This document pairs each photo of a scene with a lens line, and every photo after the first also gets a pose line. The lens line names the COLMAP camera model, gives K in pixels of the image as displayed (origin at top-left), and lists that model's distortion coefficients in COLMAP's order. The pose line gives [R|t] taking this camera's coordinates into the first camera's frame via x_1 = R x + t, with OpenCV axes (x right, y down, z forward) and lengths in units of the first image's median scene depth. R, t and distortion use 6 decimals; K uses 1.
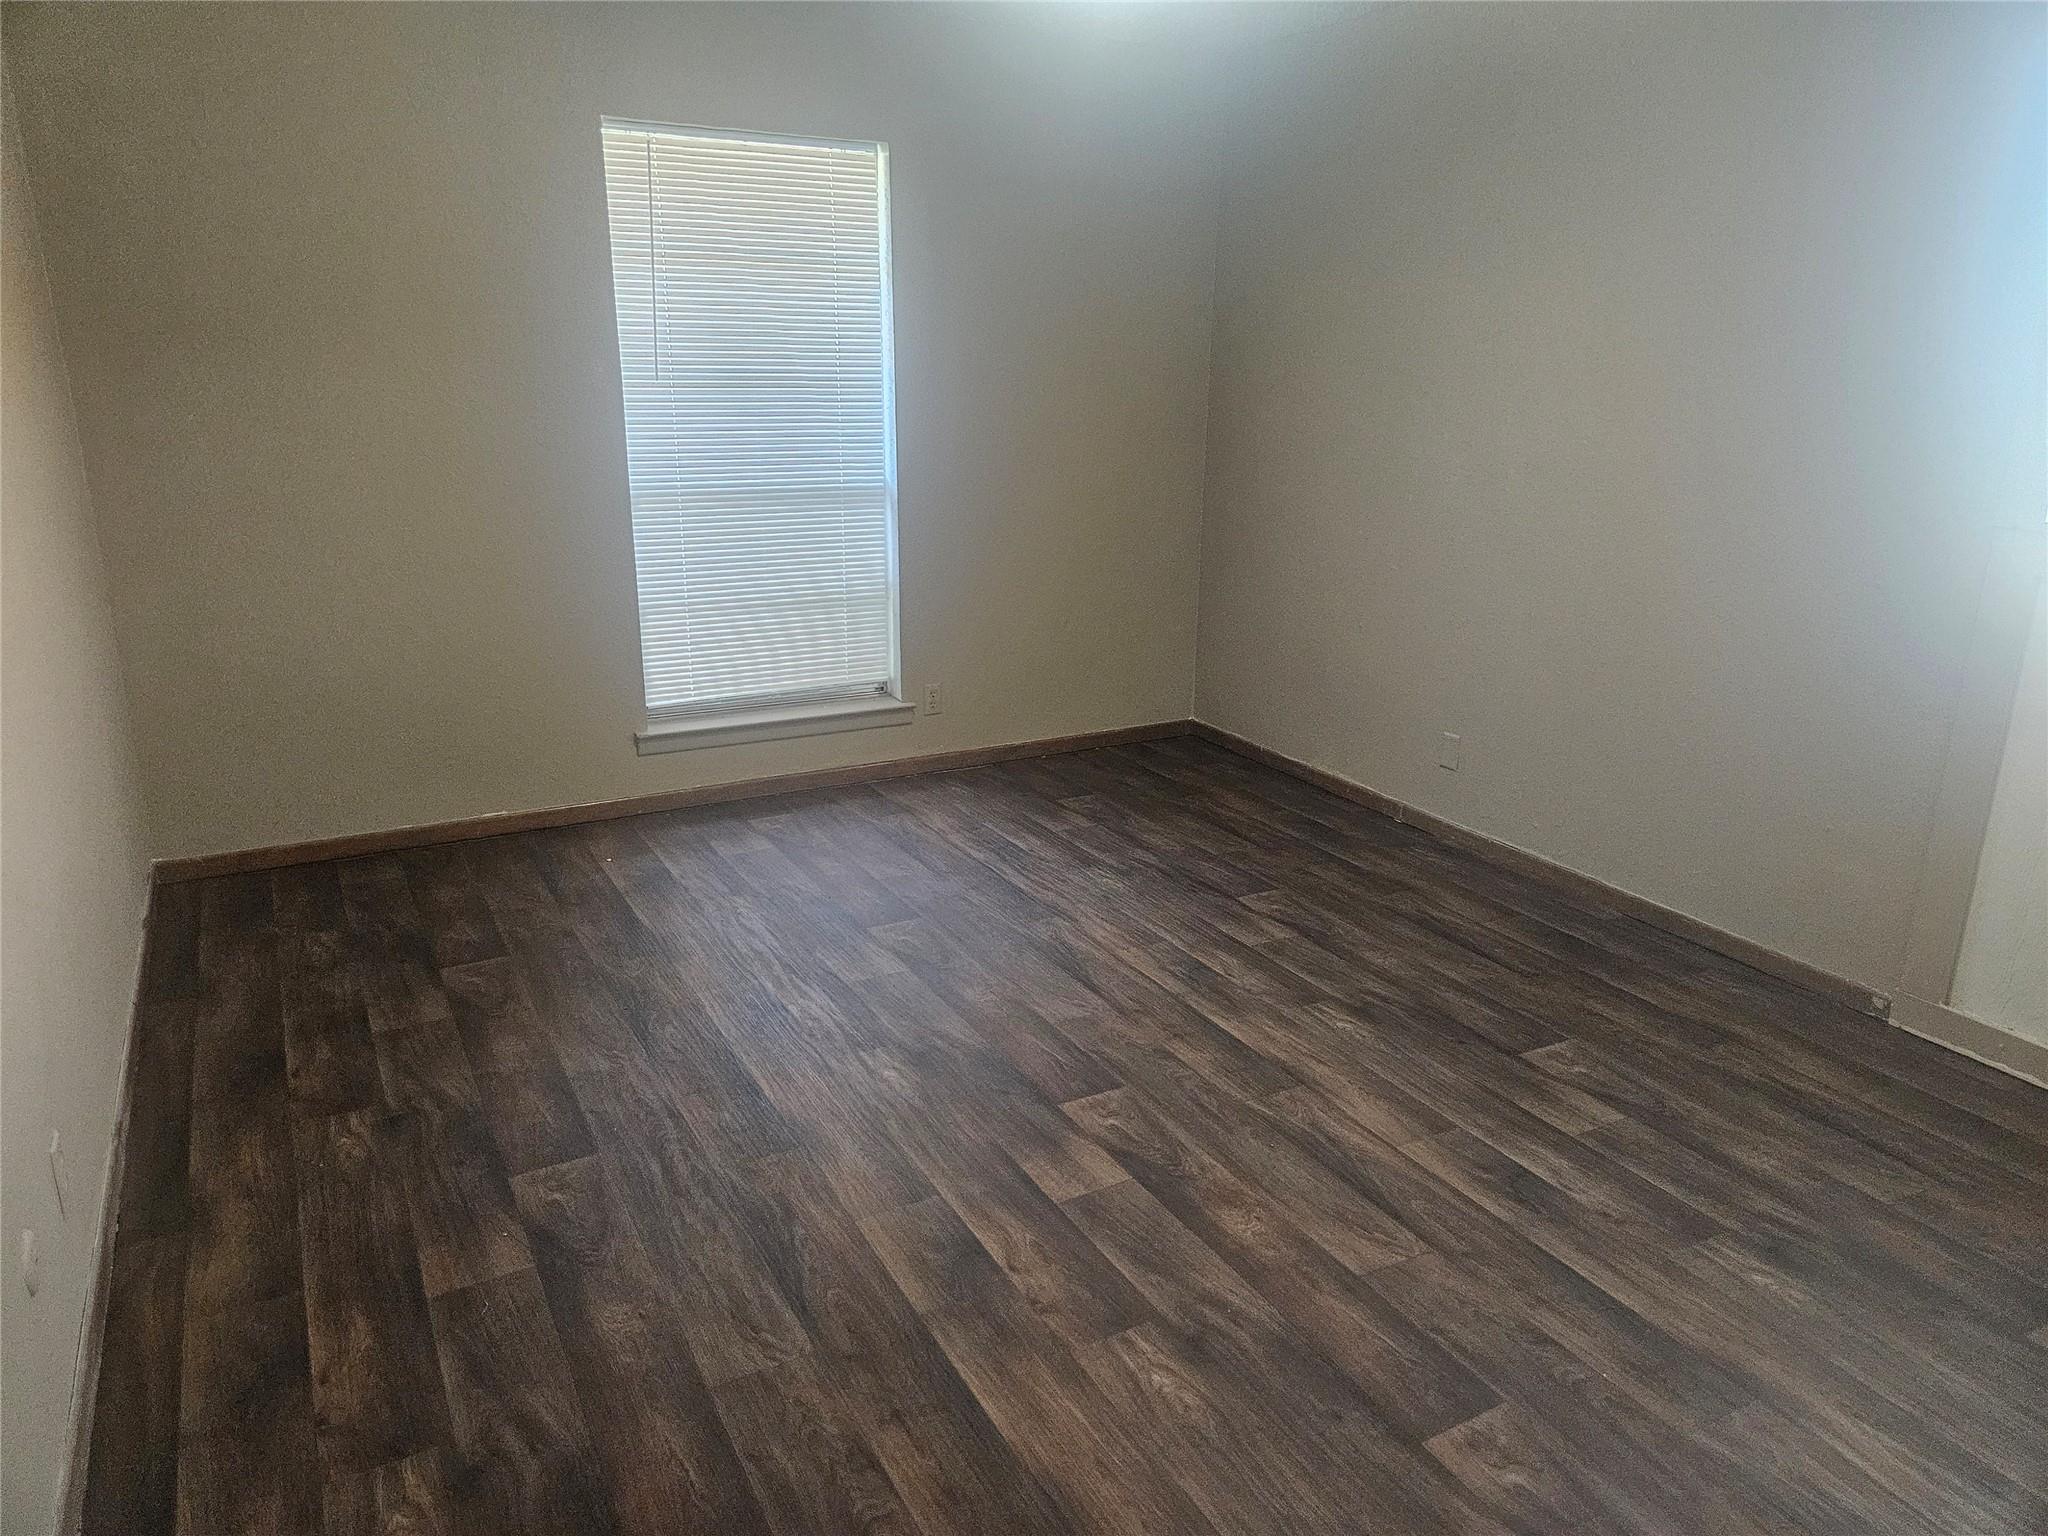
lens RADIAL K [[1354.0, 0, 1010.1], [0, 1354.0, 757.3], [0, 0, 1]] dist [0.016187, -0.009806]
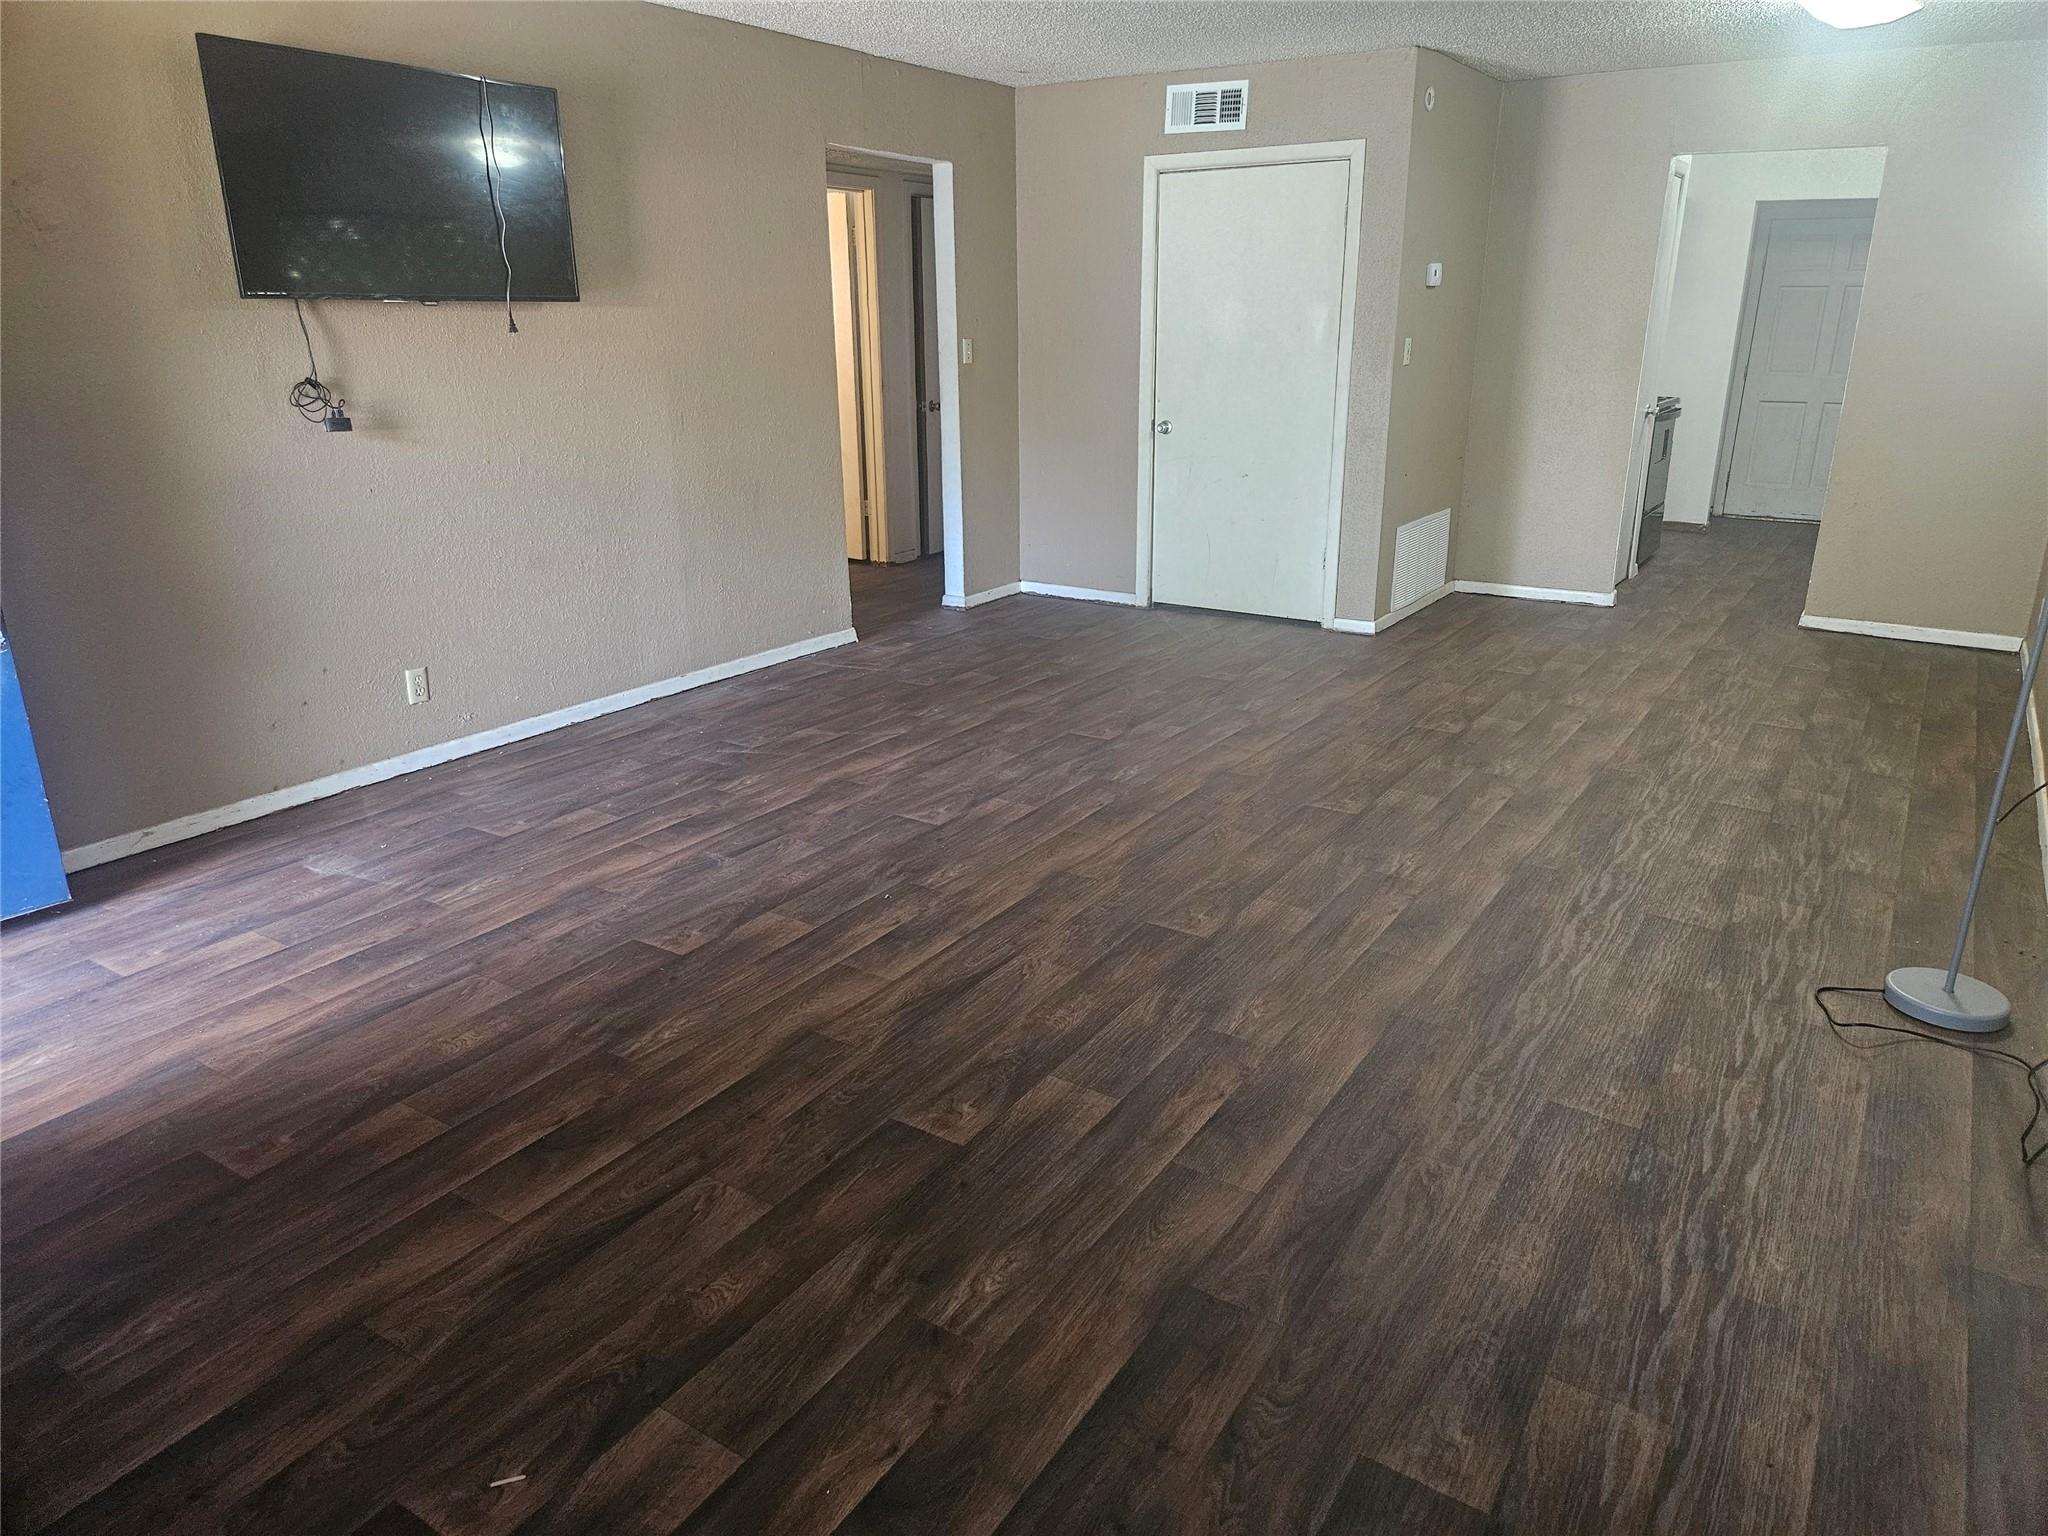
lens RADIAL K [[1354.0, 0, 1022.2], [0, 1354.0, 780.5], [0, 0, 1]] dist [0.016187, -0.009806]
pose [[-0.466826, -0.301533, 0.831355, -0.634521], [0.255518, 0.853991, 0.453223, -0.335808], [-0.846631, 0.424002, -0.321618, 1.110611]]
